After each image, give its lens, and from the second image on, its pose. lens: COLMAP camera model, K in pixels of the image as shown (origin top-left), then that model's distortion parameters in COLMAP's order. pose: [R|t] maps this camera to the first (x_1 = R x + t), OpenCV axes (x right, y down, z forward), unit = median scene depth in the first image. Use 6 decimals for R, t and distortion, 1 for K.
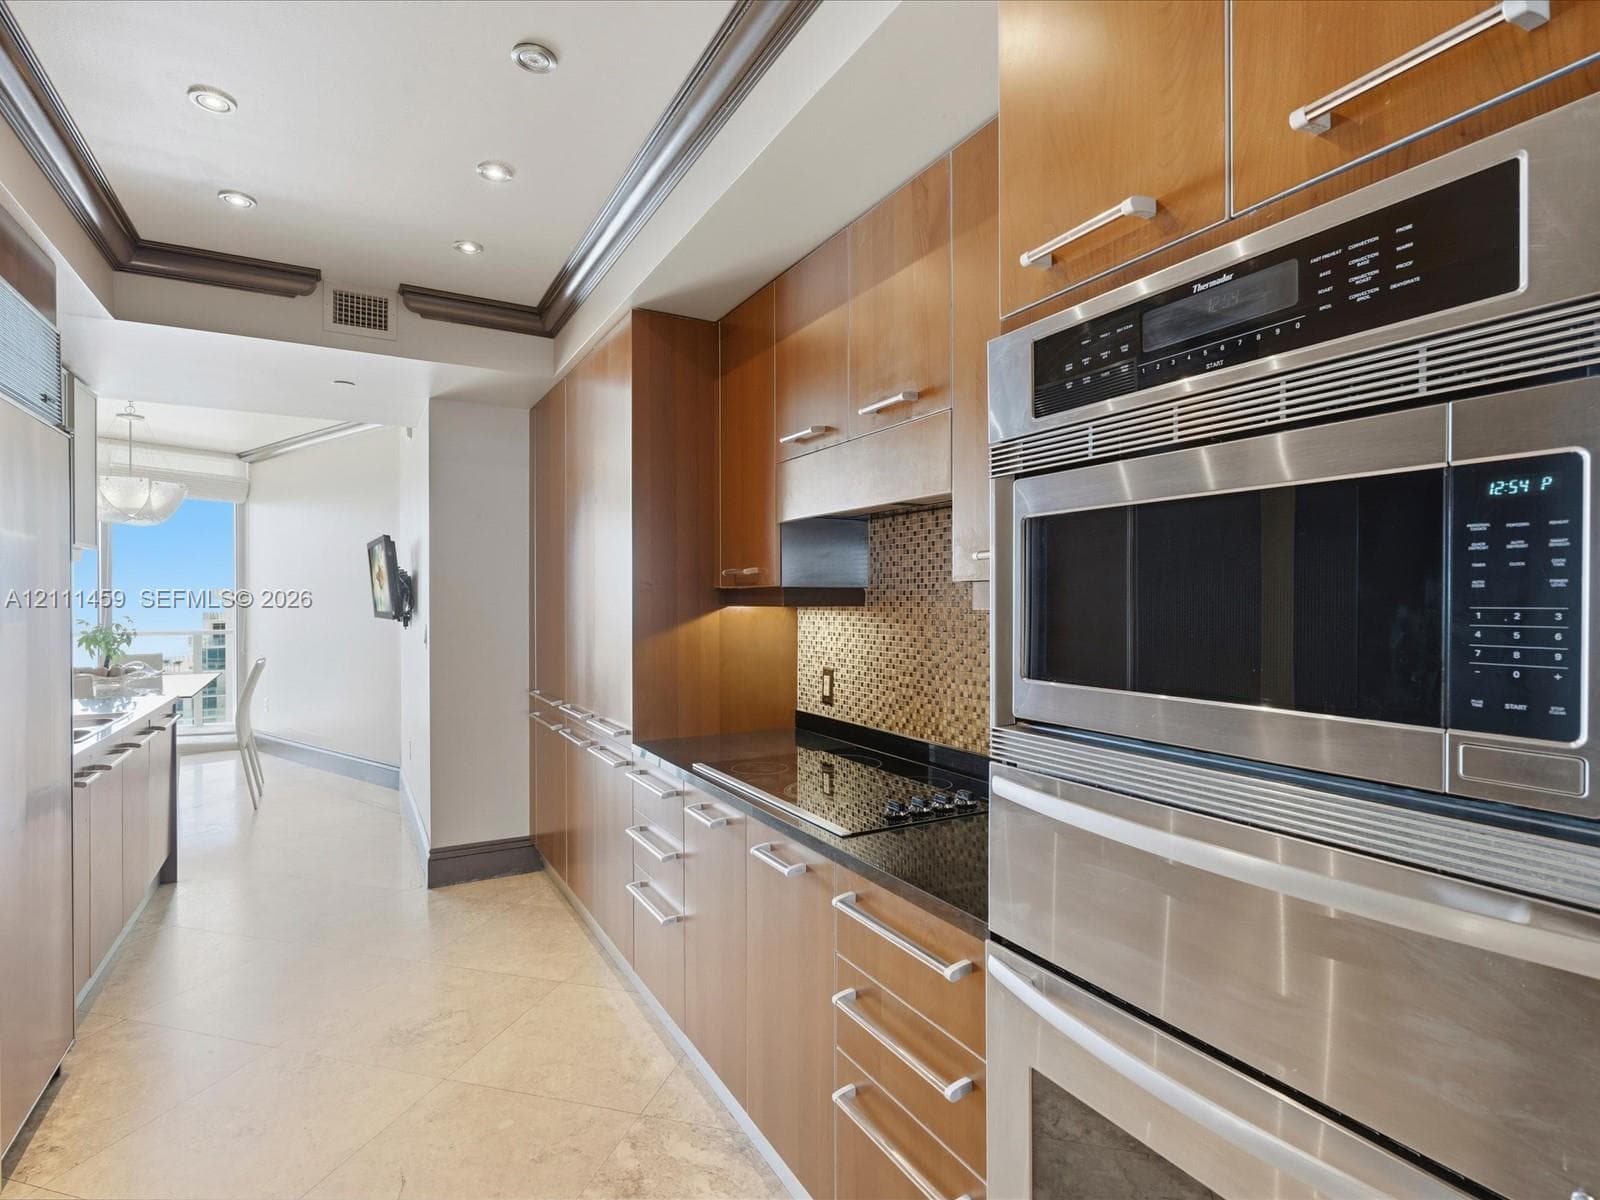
lens RADIAL K [[818.5, 0, 804.9], [0, 818.5, 599.4], [0, 0, 1]] dist [-0.003924, 0.004066]
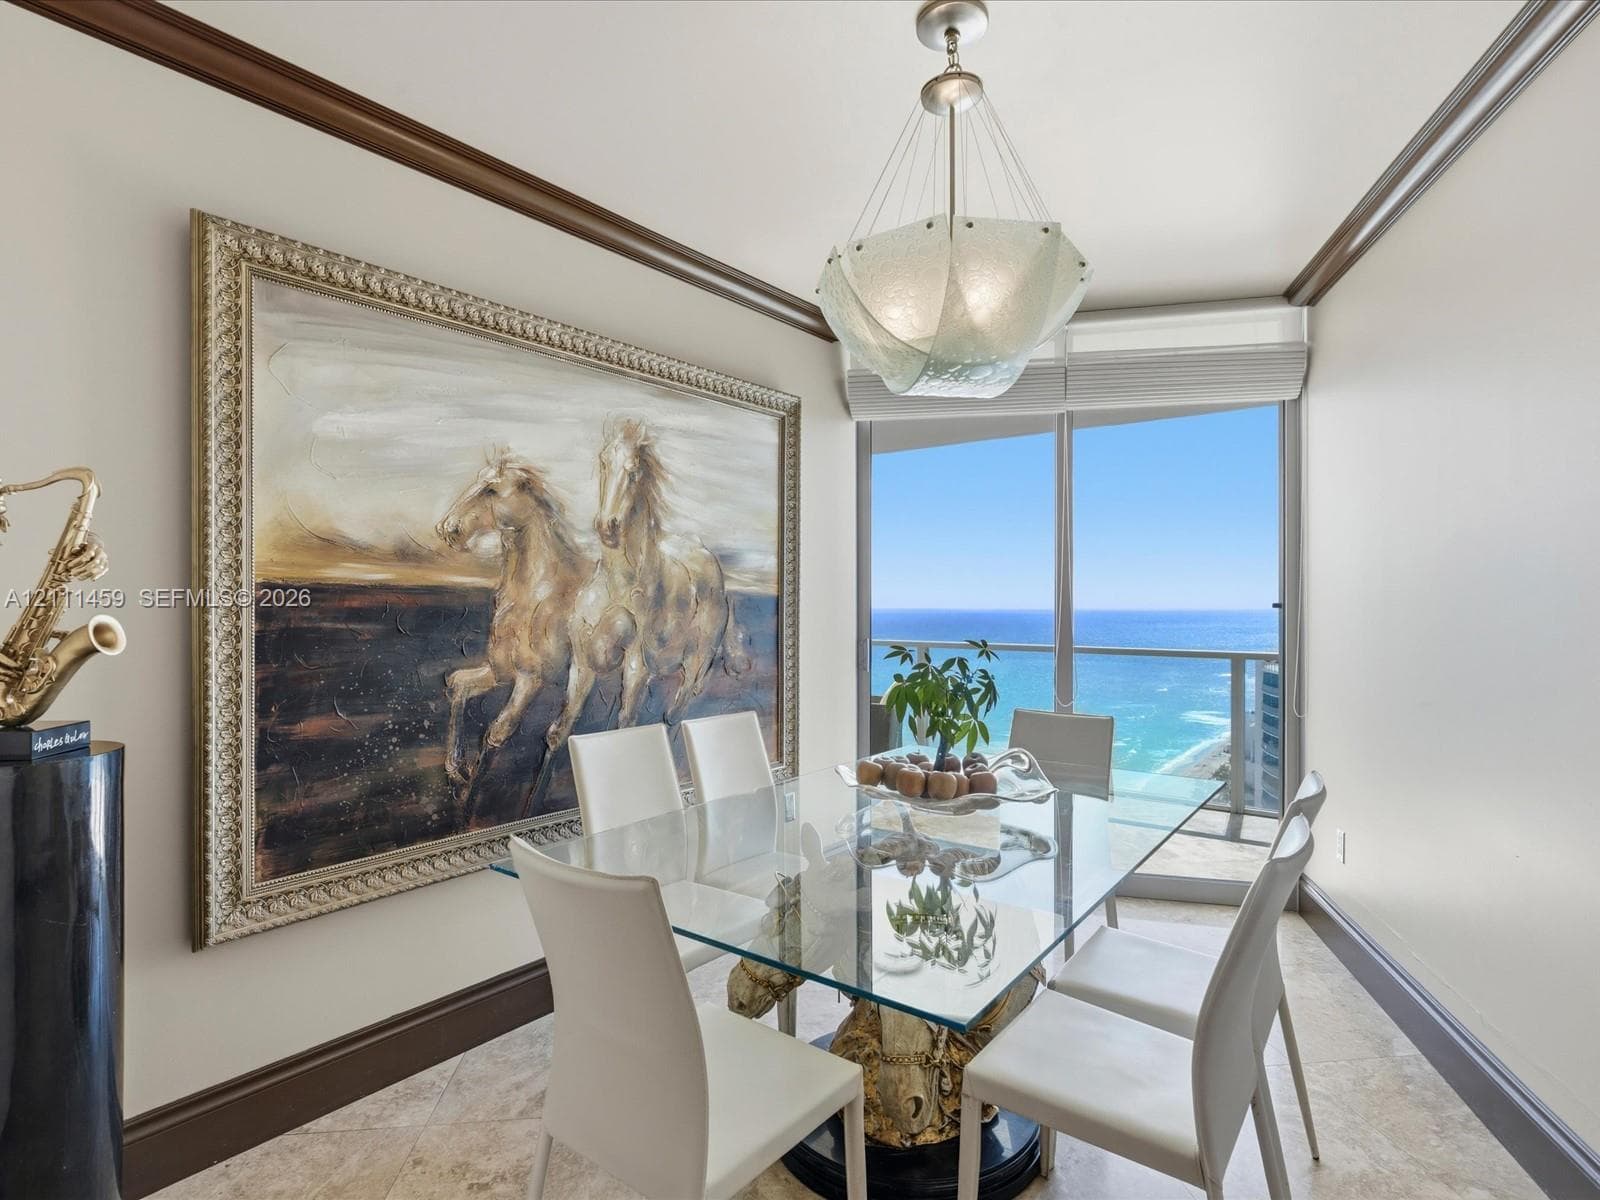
lens RADIAL K [[836.1, 0, 799.9], [0, 836.1, 621.5], [0, 0, 1]] dist [-0.000163, 0.000810]
pose [[0.381581, 0.018491, -0.924150, -1.000379], [0.001292, 0.999788, 0.020538, 0.004024], [0.924334, -0.009031, 0.381476, 1.582532]]
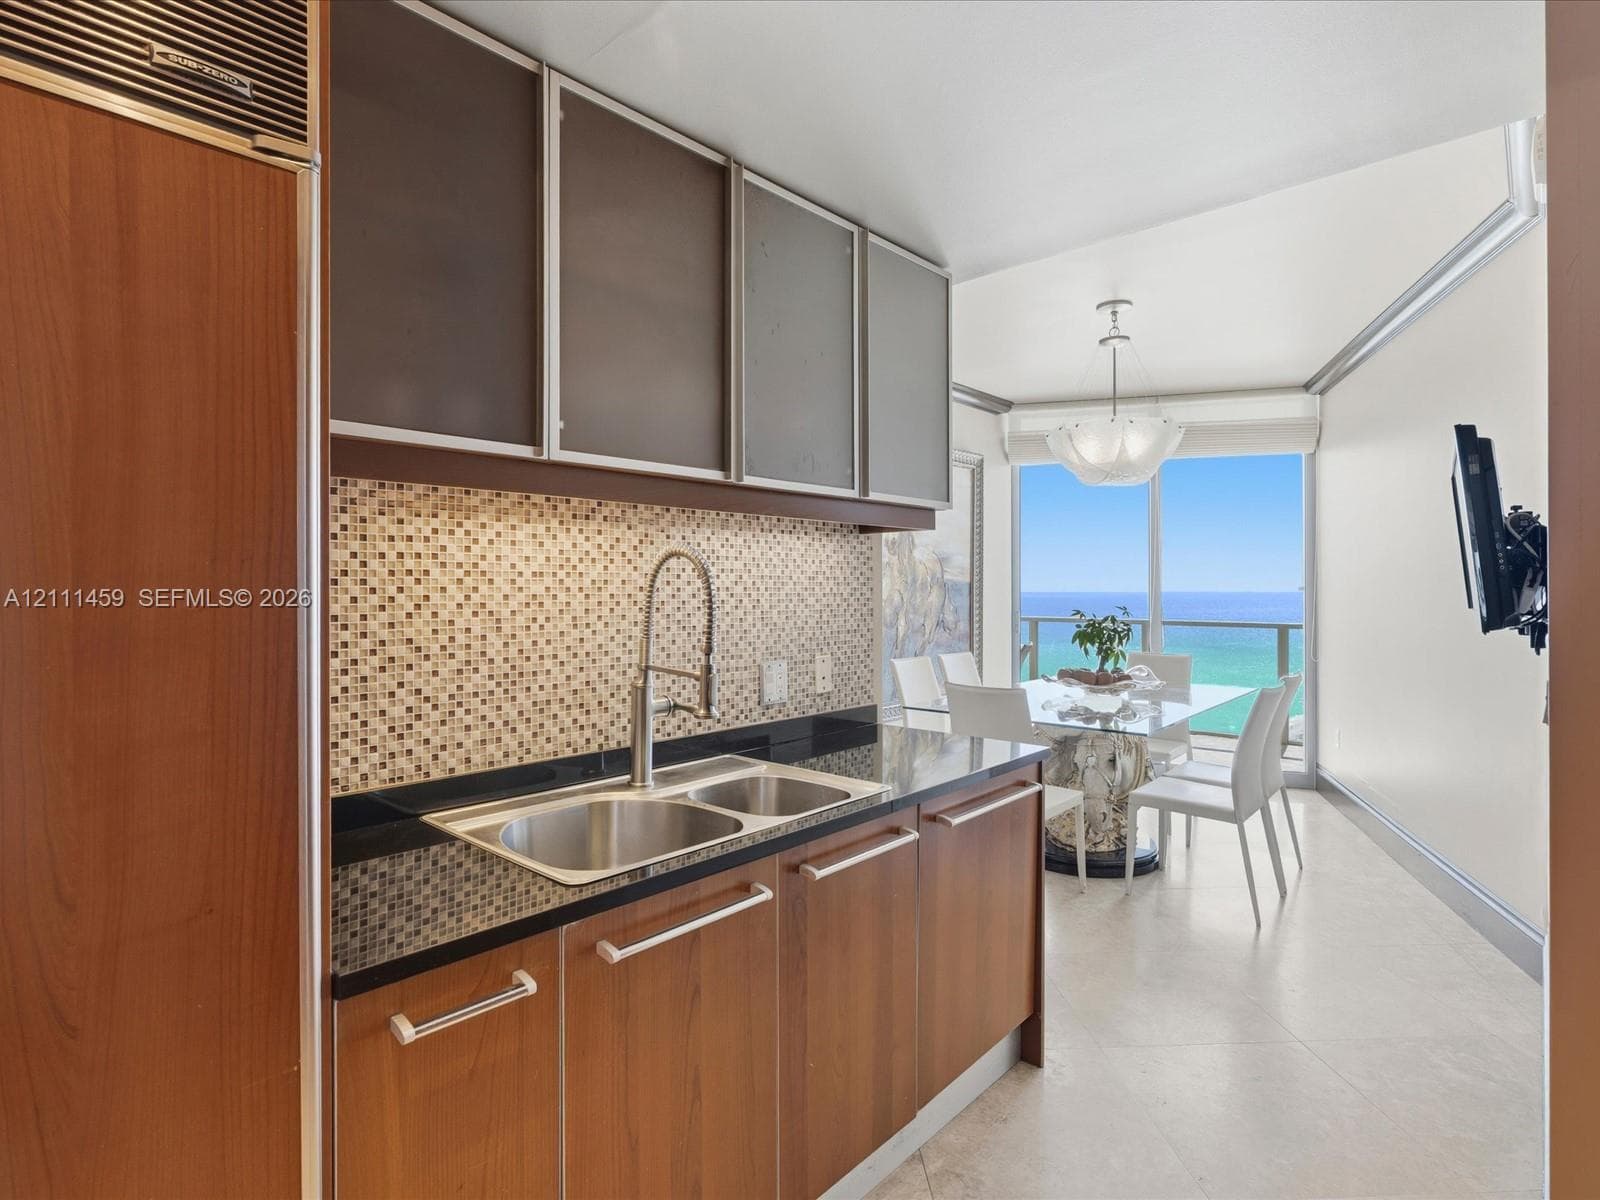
lens RADIAL K [[818.5, 0, 804.9], [0, 818.5, 599.4], [0, 0, 1]] dist [-0.003924, 0.004066]
pose [[0.316527, 0.013173, -0.948492, -0.404461], [0.002418, 0.999889, 0.014694, 0.002000], [0.948580, -0.006945, 0.316460, 0.989589]]
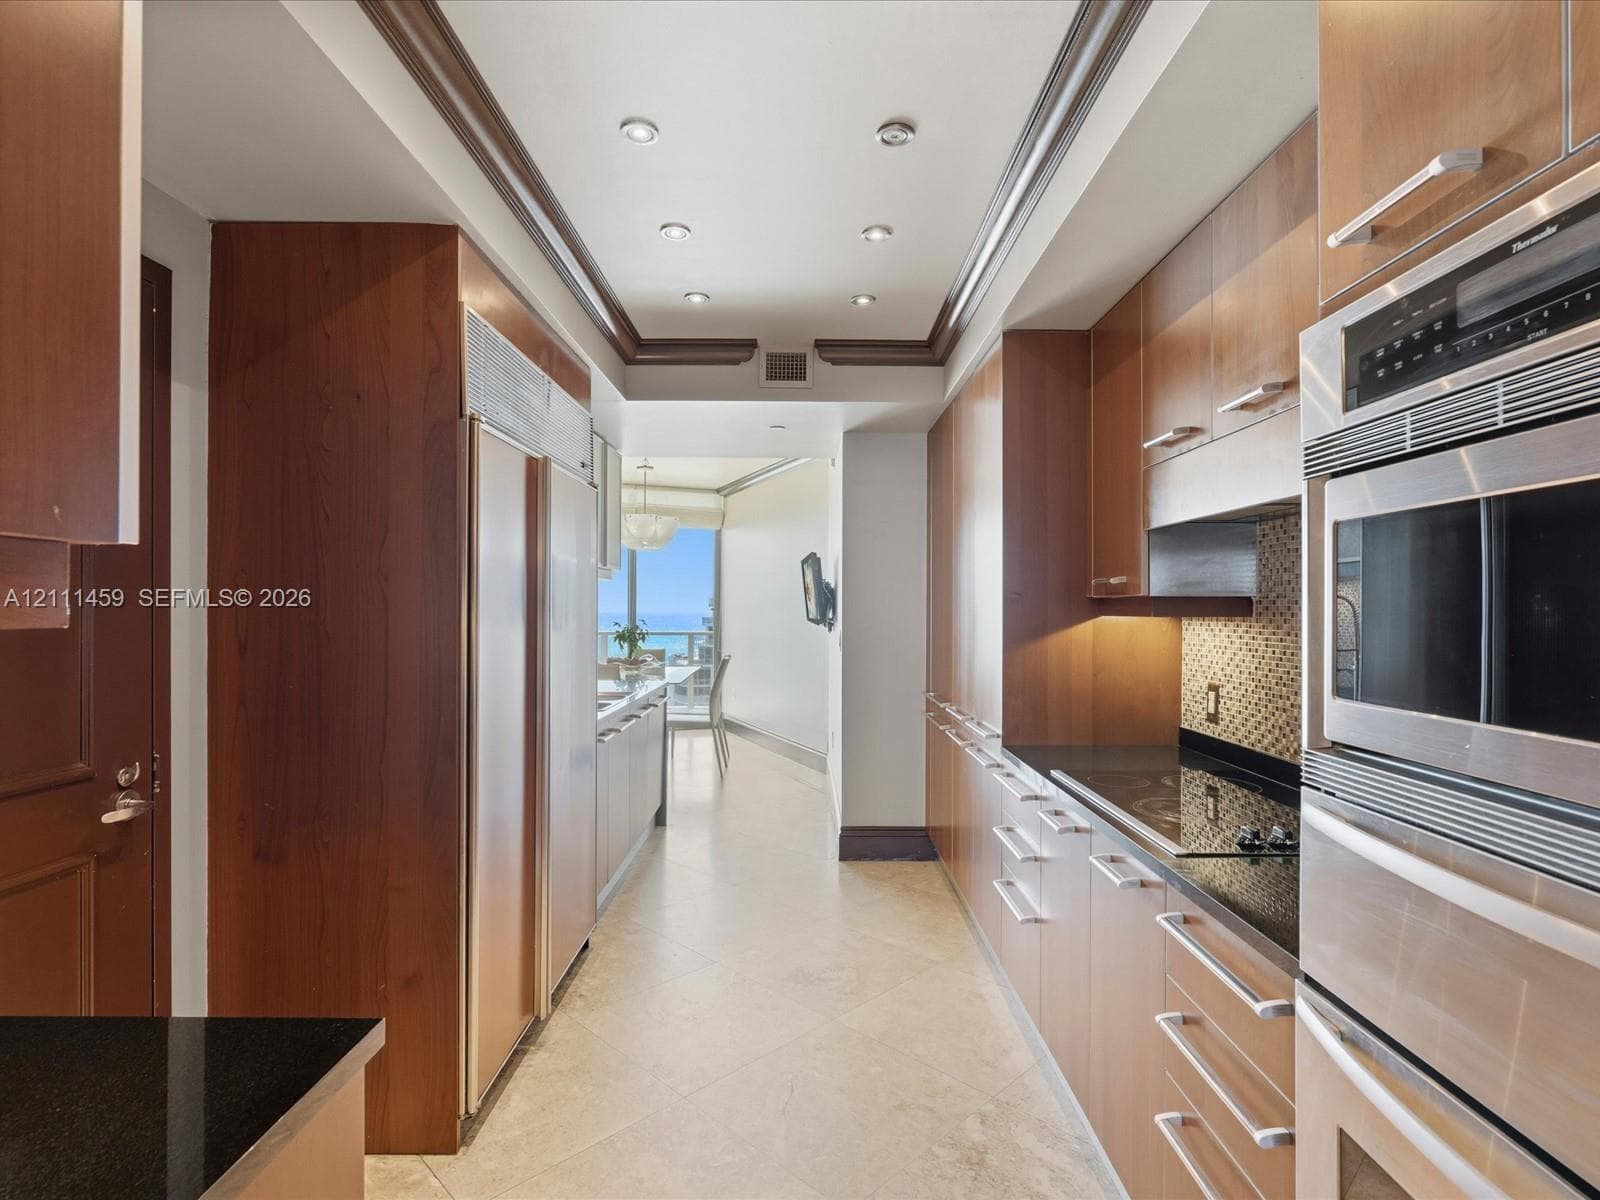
lens RADIAL K [[818.5, 0, 804.9], [0, 818.5, 599.4], [0, 0, 1]] dist [-0.003924, 0.004066]
pose [[0.871639, -0.001814, -0.490145, 0.086575], [-0.003485, 0.999945, -0.009898, -0.000571], [0.490136, 0.010335, 0.871585, -0.036886]]
